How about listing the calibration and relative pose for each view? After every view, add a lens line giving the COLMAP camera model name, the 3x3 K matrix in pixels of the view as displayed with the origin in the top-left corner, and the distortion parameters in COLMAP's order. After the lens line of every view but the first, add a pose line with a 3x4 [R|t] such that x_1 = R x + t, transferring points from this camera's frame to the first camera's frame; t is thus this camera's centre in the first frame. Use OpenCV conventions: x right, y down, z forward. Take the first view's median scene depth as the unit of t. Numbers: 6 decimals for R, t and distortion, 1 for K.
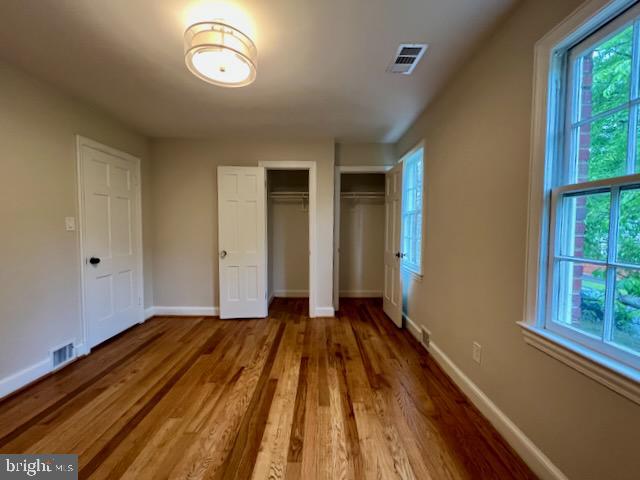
lens RADIAL K [[260.3, 0, 321.2], [0, 260.3, 238.8], [0, 0, 1]] dist [0.000673, -0.000725]
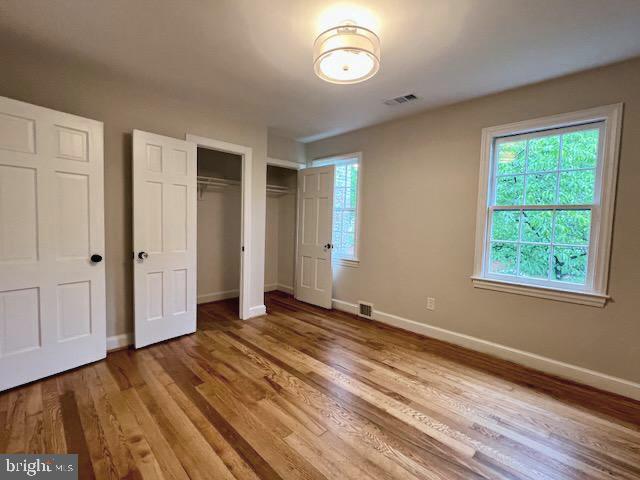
lens RADIAL K [[290.9, 0, 313.3], [0, 290.9, 238.2], [0, 0, 1]] dist [0.000187, -0.000363]
pose [[0.723580, -0.022993, 0.689857, -0.735318], [0.006034, 0.999618, 0.026989, -0.009253], [-0.690214, -0.015366, 0.723442, 0.143929]]
